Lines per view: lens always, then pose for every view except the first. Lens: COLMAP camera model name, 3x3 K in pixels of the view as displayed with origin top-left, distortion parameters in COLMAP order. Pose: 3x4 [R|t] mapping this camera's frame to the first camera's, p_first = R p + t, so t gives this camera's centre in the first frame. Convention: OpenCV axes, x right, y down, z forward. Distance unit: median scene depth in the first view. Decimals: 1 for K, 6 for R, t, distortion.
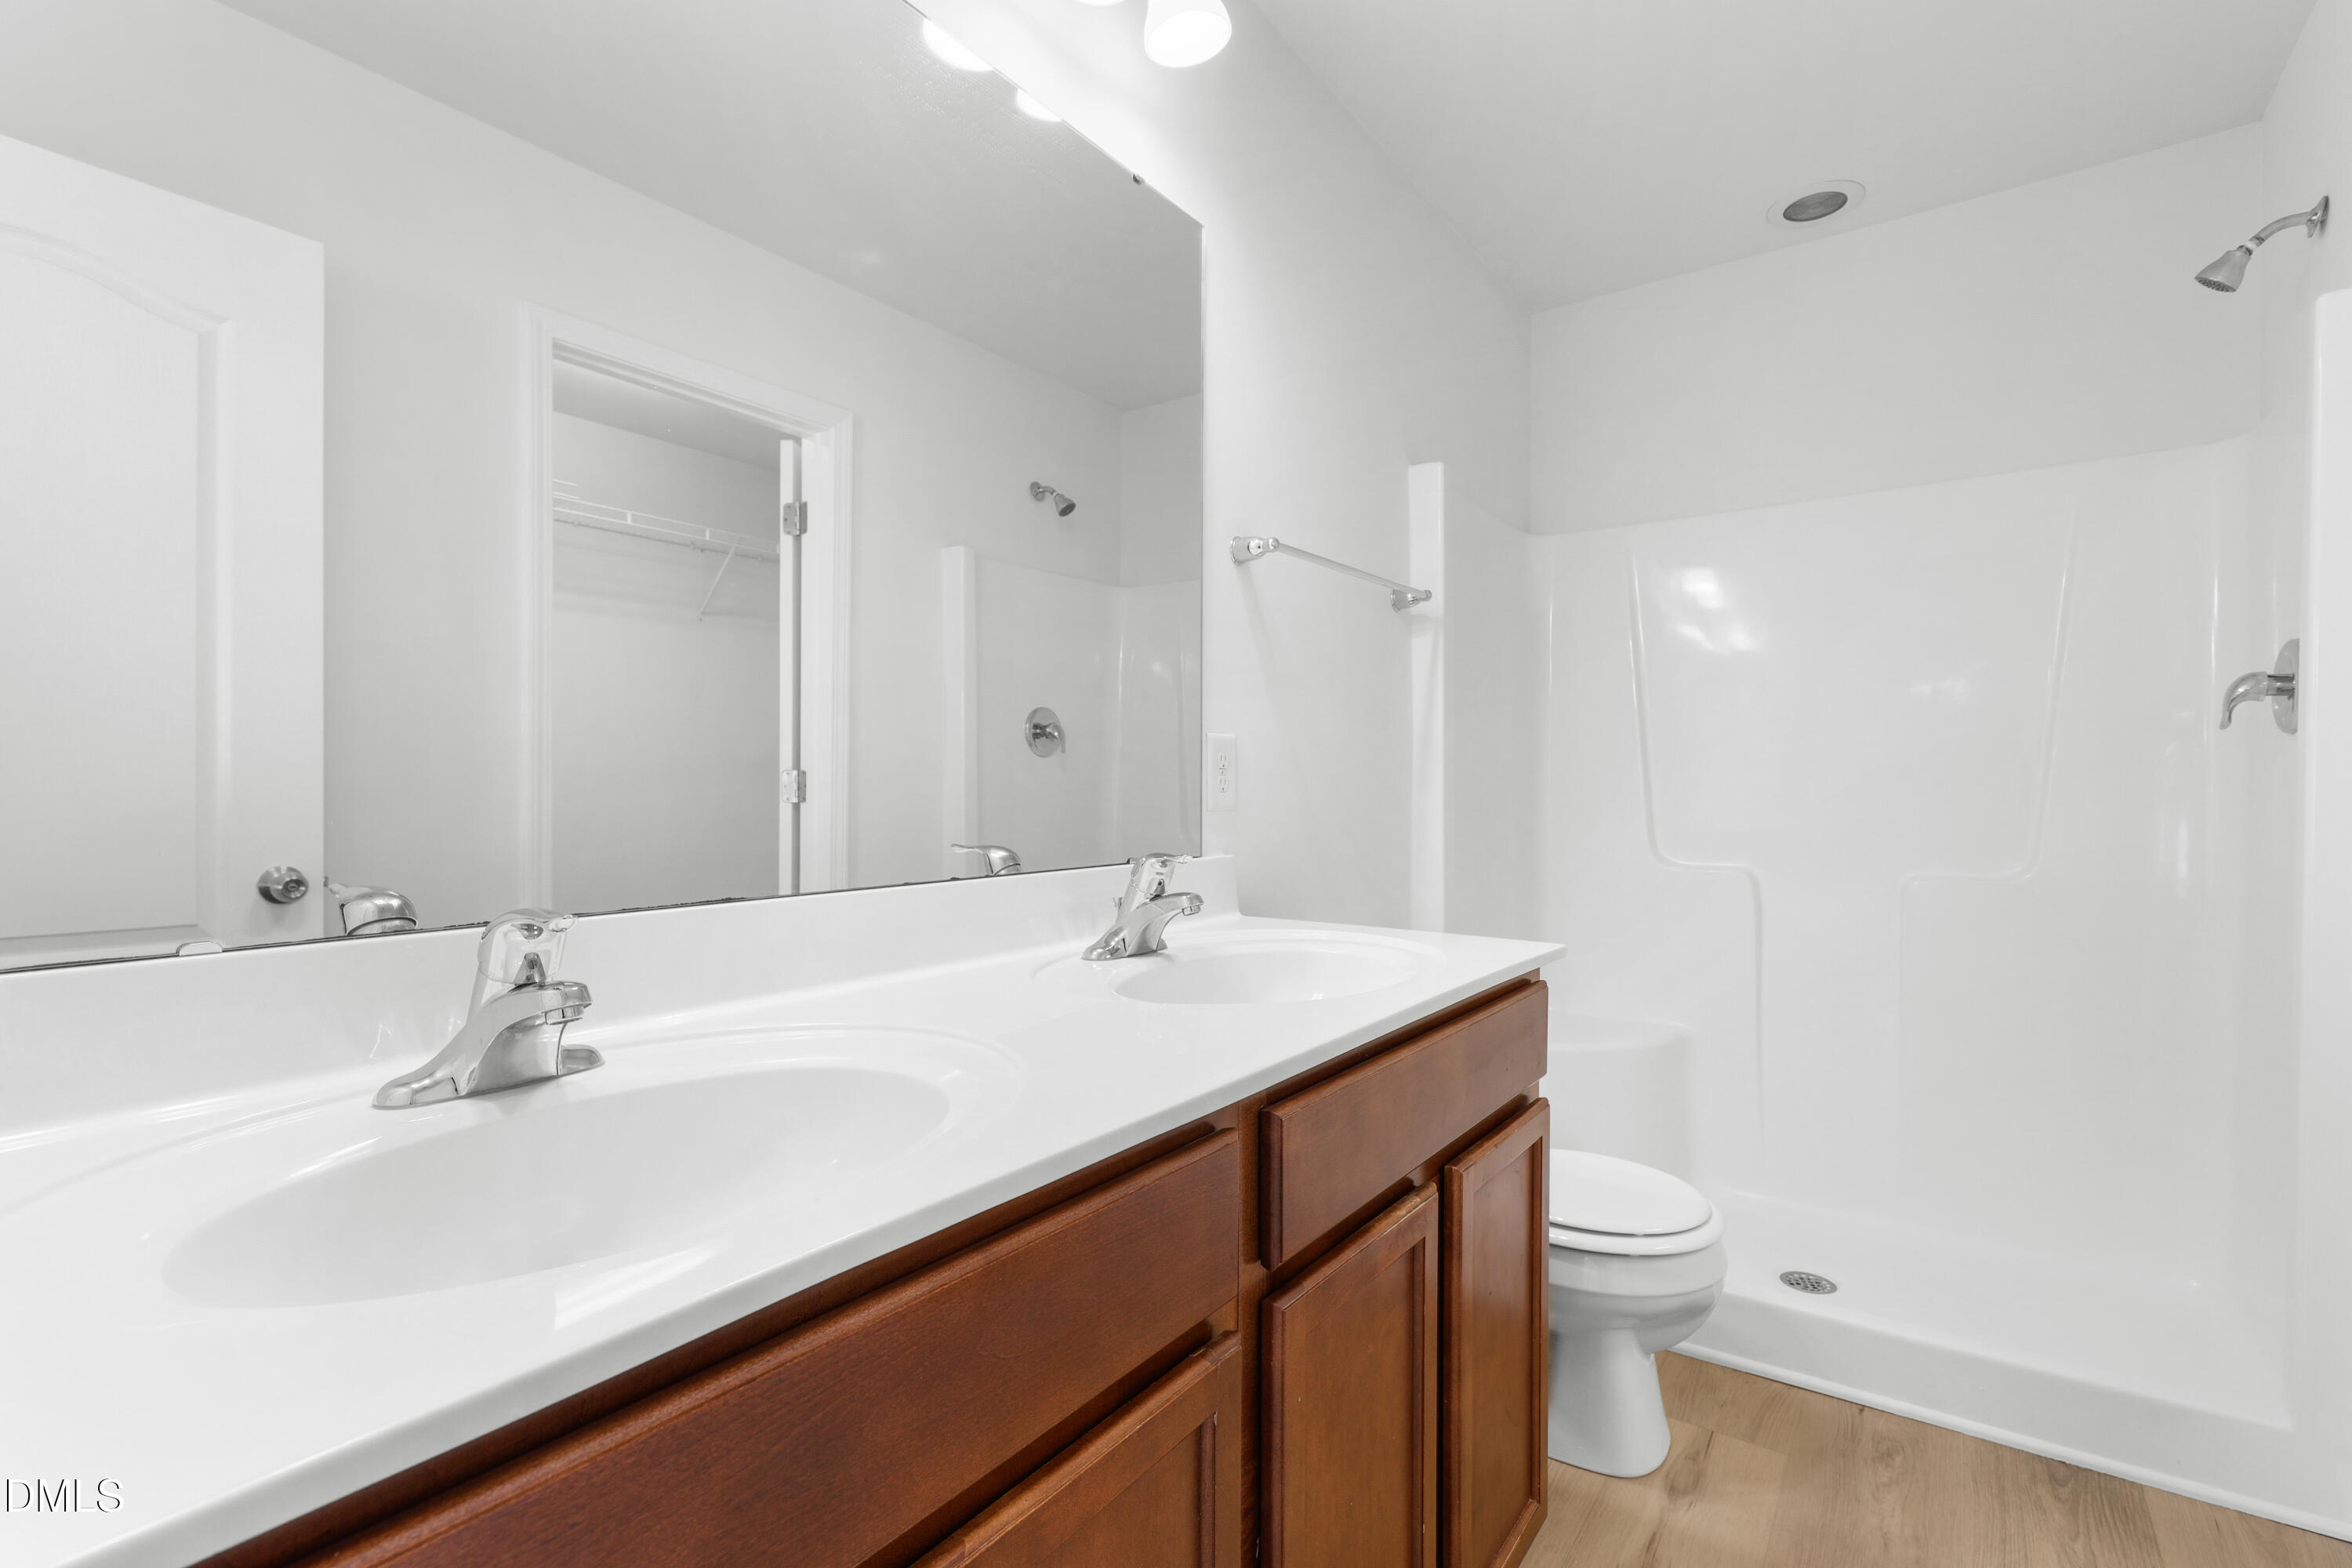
lens RADIAL K [[1098.5, 0, 1168.7], [0, 1098.5, 789.1], [0, 0, 1]] dist [0.002549, -0.001557]
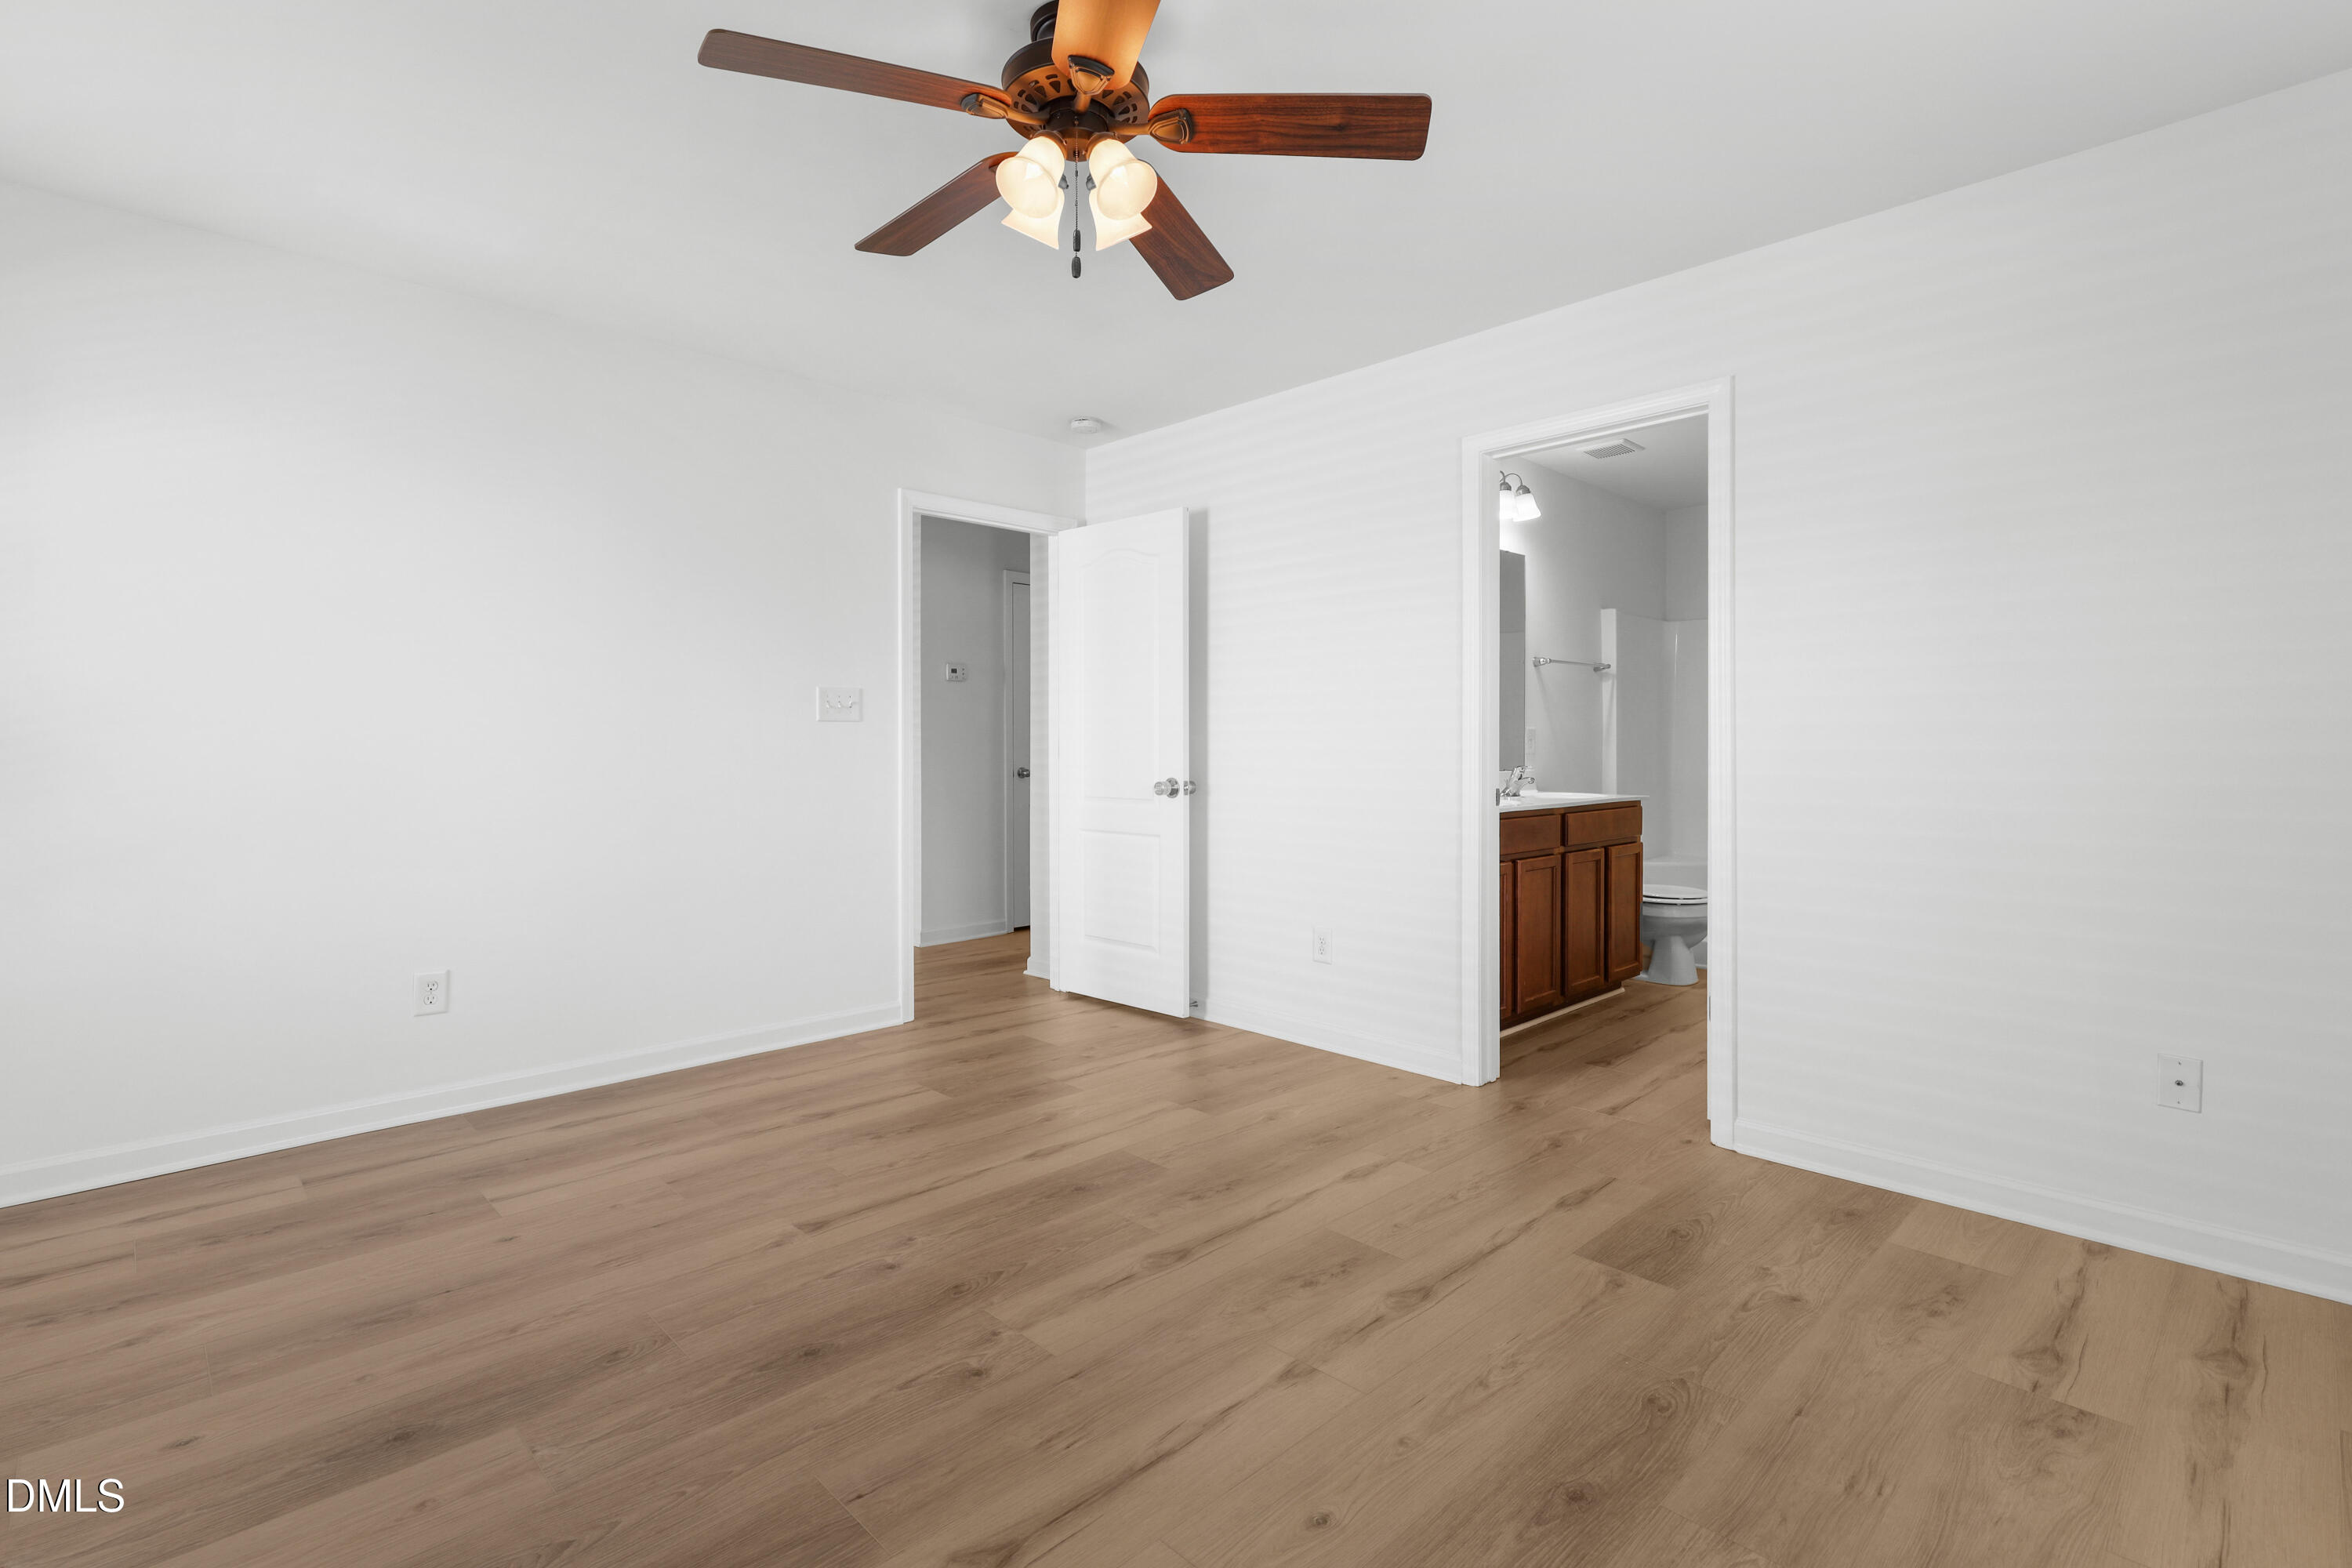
lens RADIAL K [[1098.5, 0, 1182.3], [0, 1098.5, 745.7], [0, 0, 1]] dist [0.002549, -0.001557]
pose [[0.986911, 0.000129, -0.161267, -0.385540], [-0.000580, 0.999996, -0.002749, 0.003794], [0.161266, 0.002807, 0.986907, -1.969933]]
